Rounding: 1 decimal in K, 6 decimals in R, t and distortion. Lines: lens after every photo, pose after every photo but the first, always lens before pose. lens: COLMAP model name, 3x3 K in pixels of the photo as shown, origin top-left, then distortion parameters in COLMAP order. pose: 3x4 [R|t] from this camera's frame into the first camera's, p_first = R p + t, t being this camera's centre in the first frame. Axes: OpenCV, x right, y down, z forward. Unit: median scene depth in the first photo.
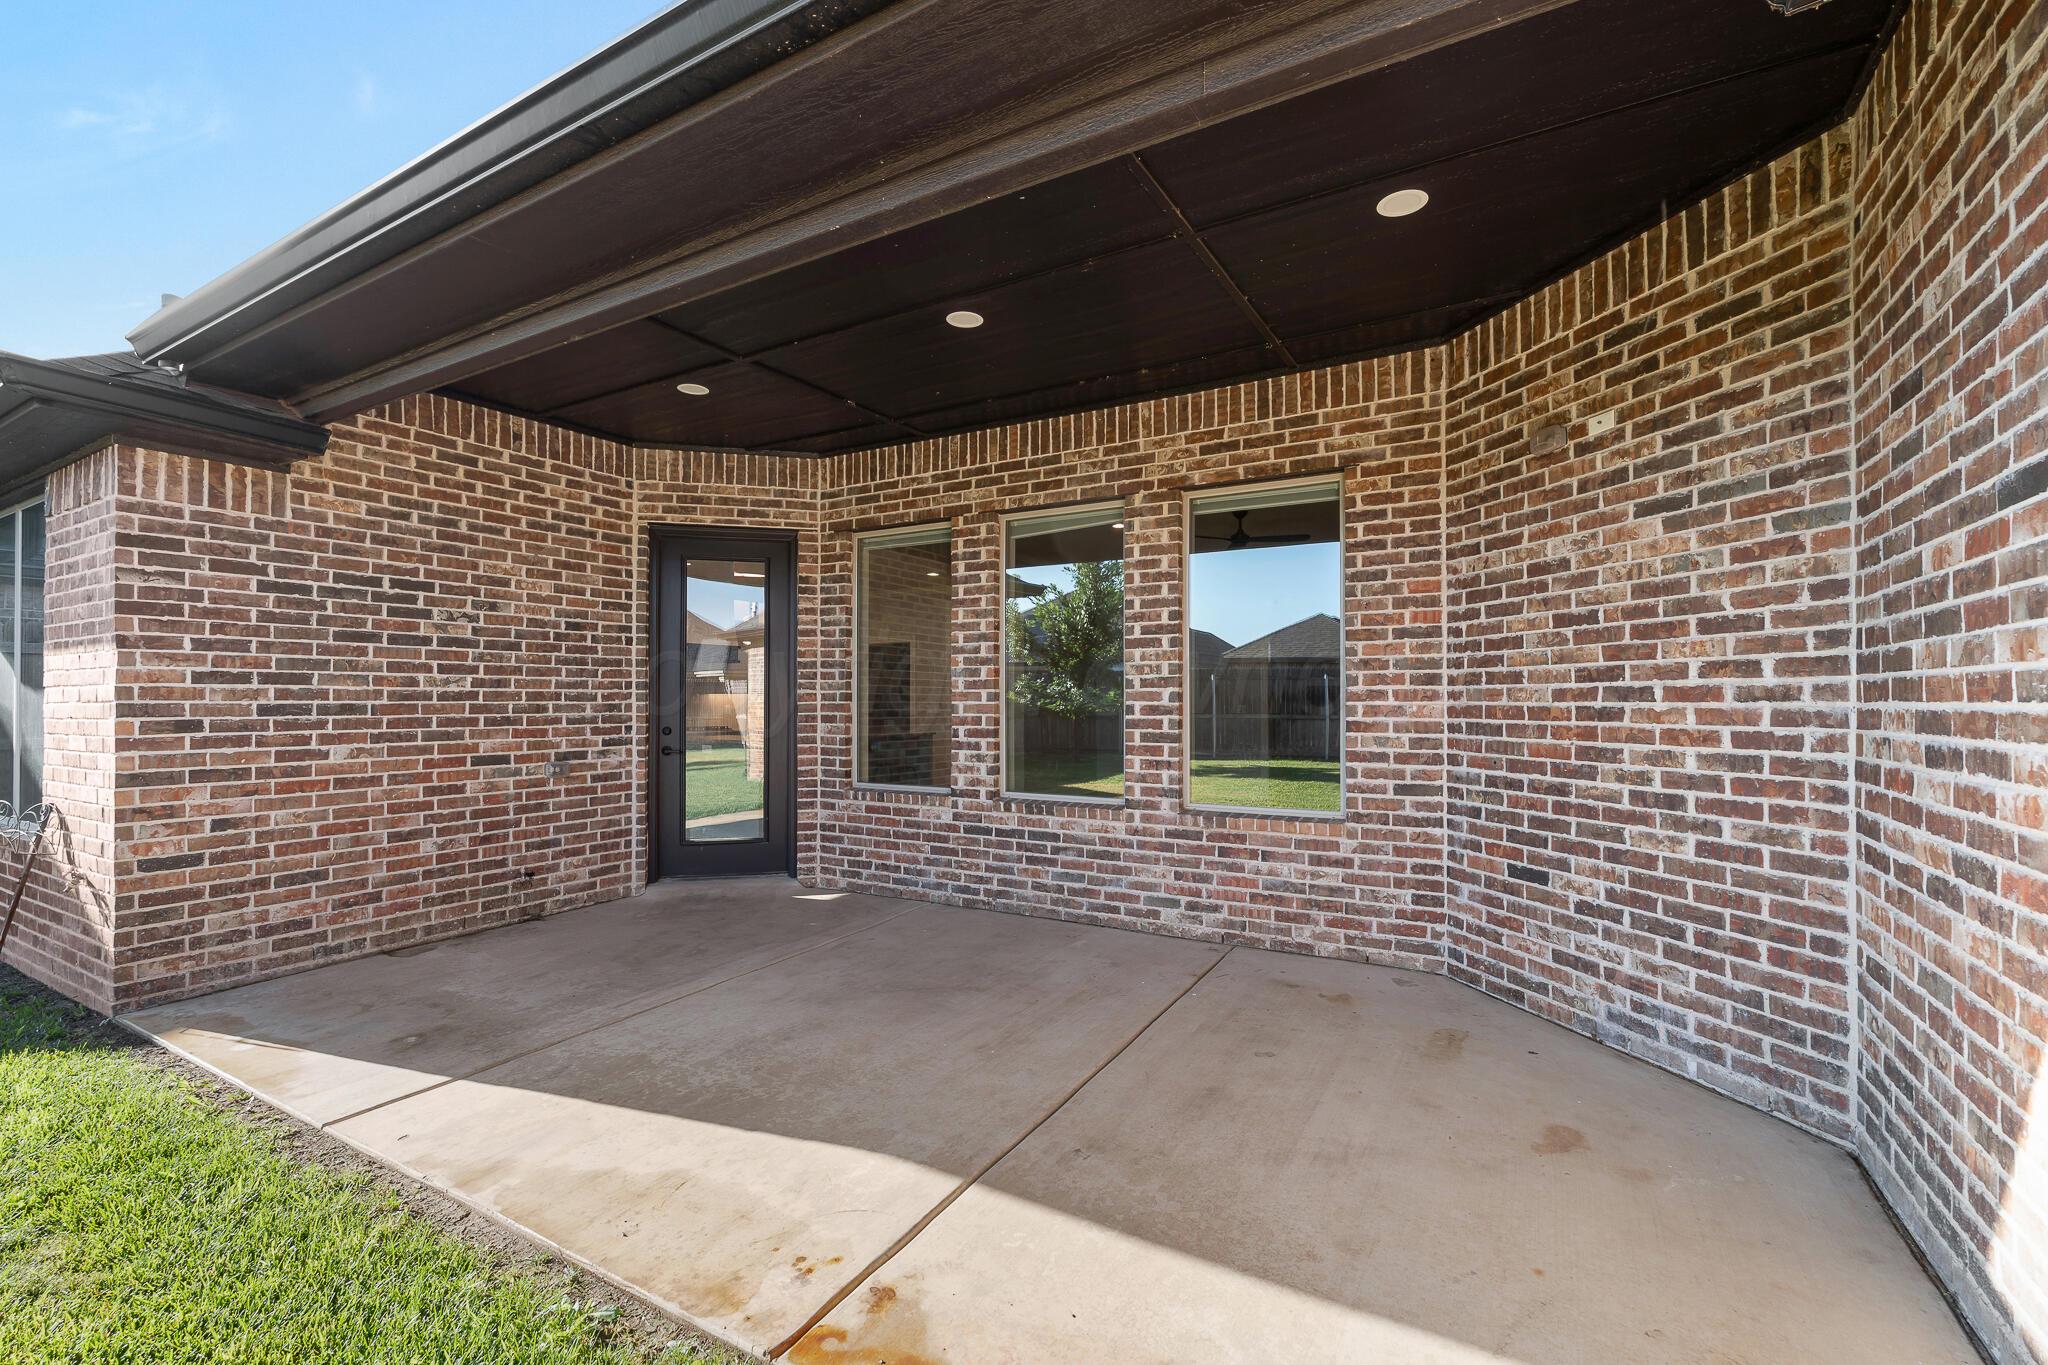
lens RADIAL K [[897.7, 0, 1025.3], [0, 897.7, 690.6], [0, 0, 1]] dist [-0.002943, -0.000530]
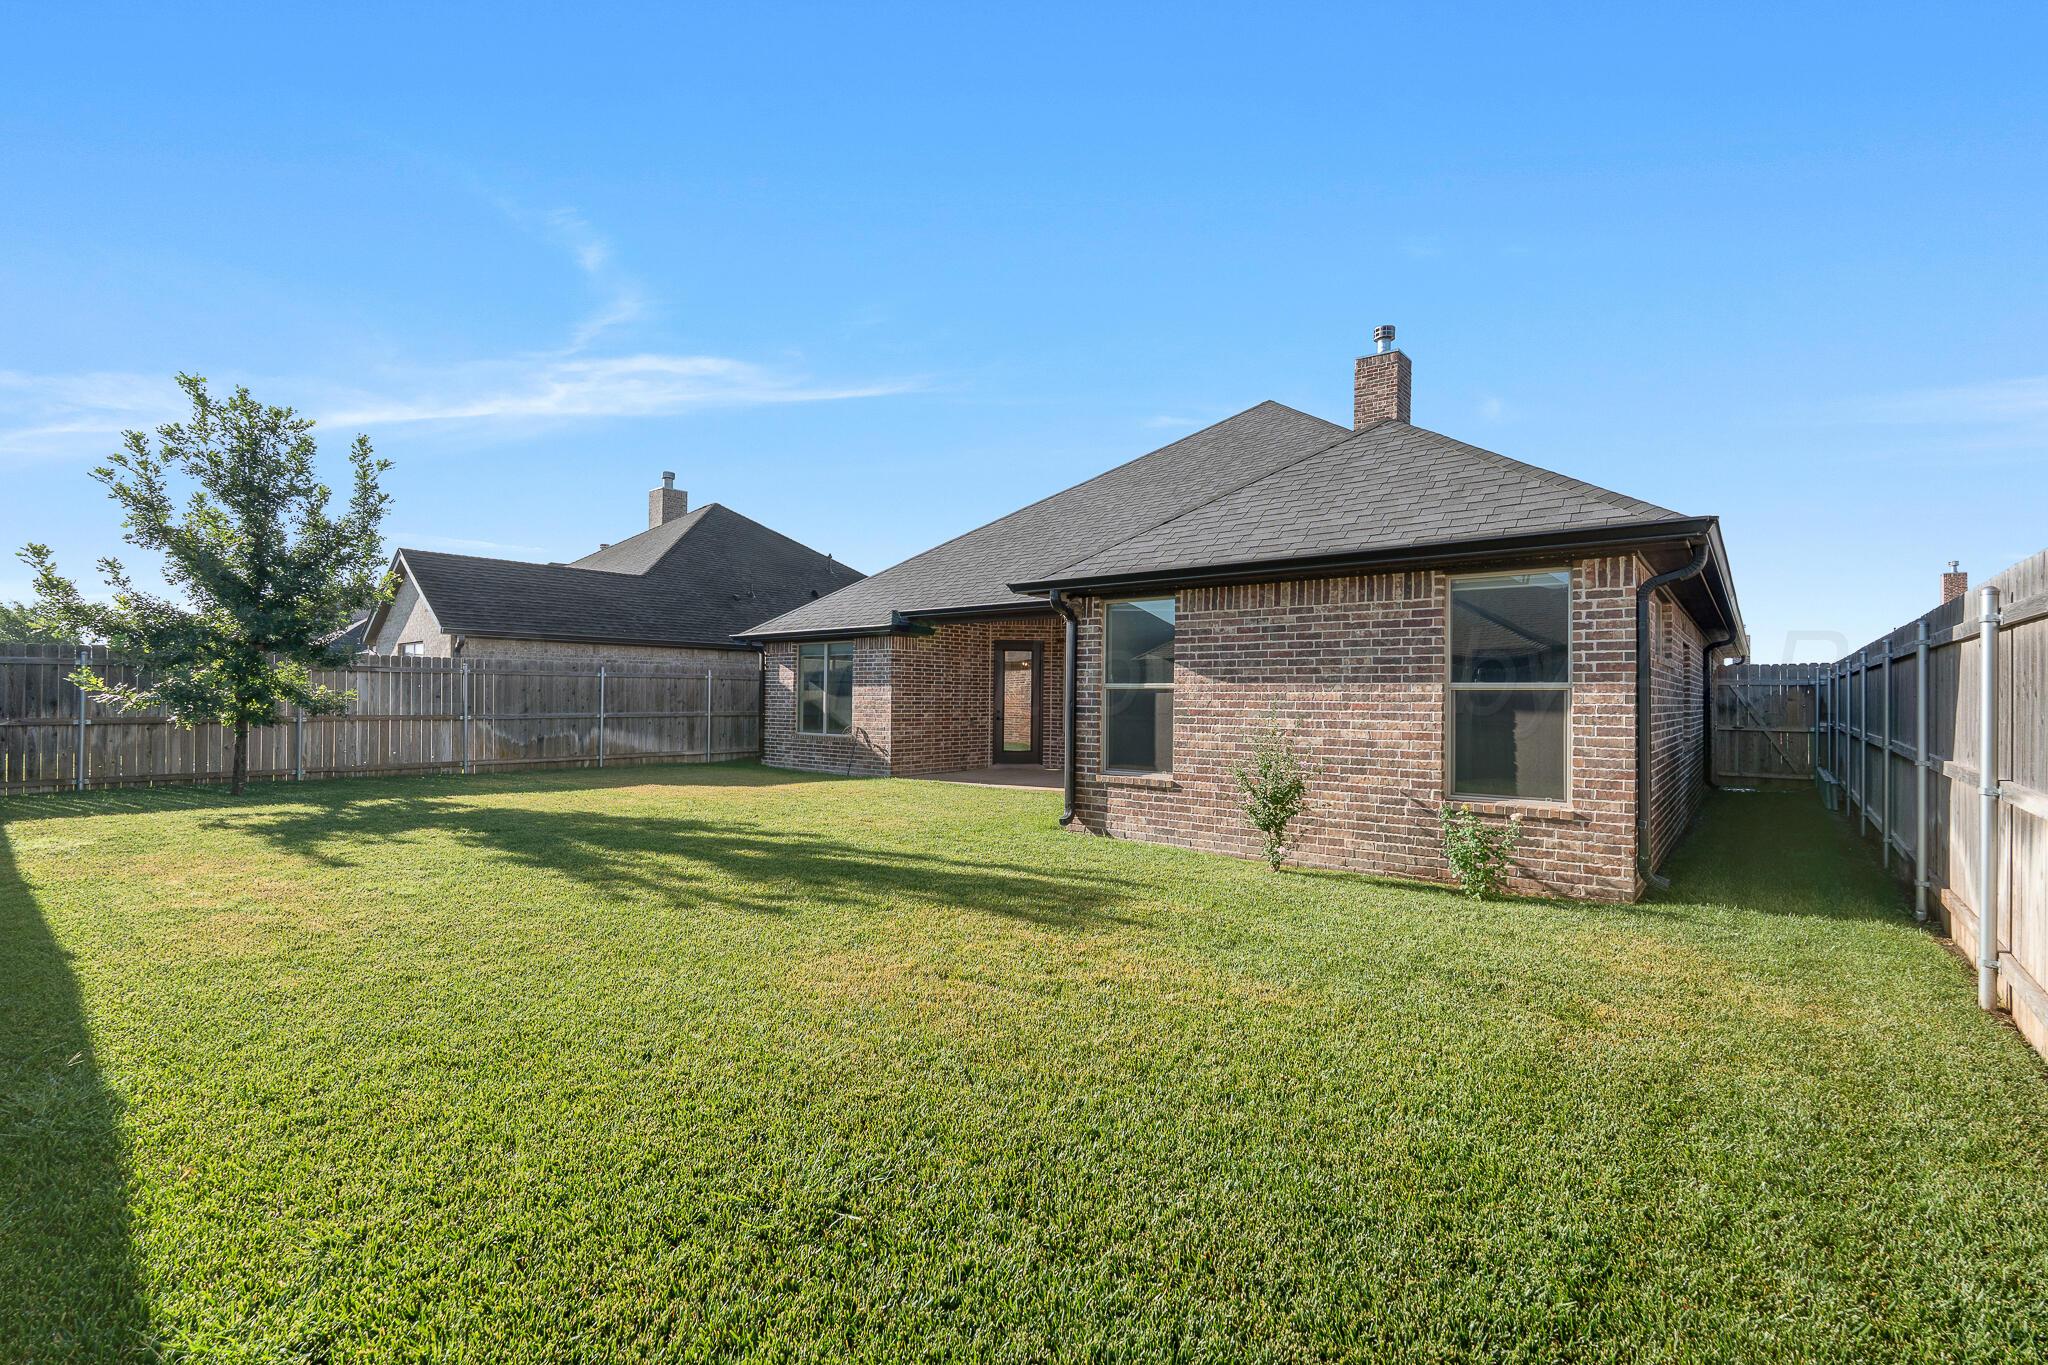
lens RADIAL K [[897.7, 0, 1034.7], [0, 897.7, 689.5], [0, 0, 1]] dist [-0.002943, -0.000530]
pose [[0.987331, 0.011226, -0.158278, 0.186819], [-0.011183, 0.999937, 0.001165, -0.033895], [0.158281, 0.000619, 0.987394, -2.040736]]
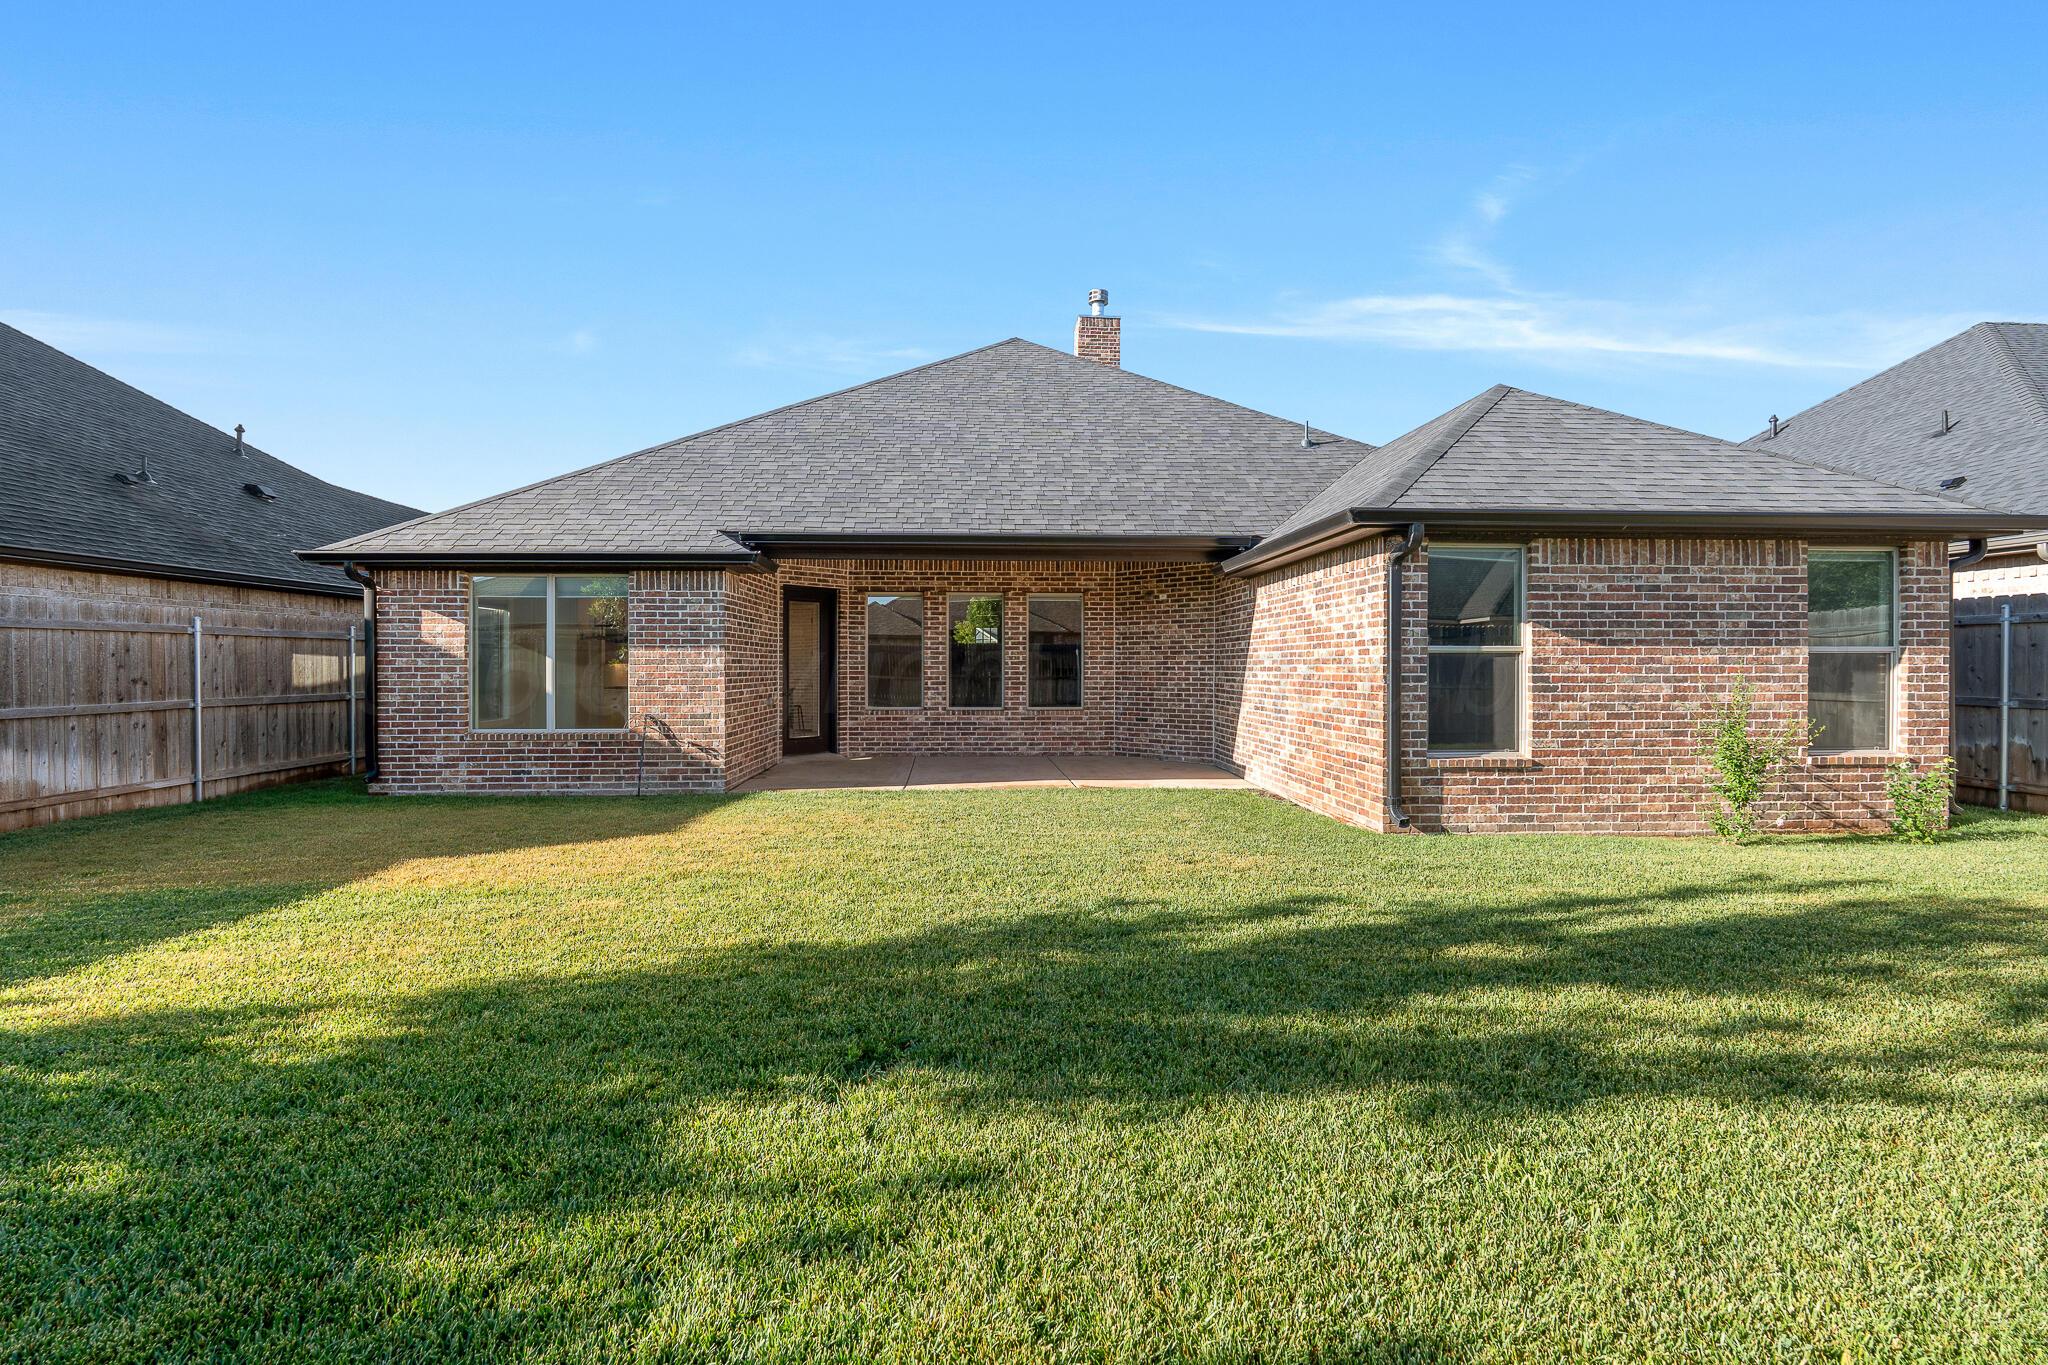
lens RADIAL K [[897.7, 0, 1043.3], [0, 897.7, 670.8], [0, 0, 1]] dist [-0.002943, -0.000530]
pose [[0.835575, -0.001279, 0.549374, -1.165195], [-0.007453, 0.999879, 0.013664, -0.021117], [-0.549325, -0.015511, 0.835465, -1.186286]]
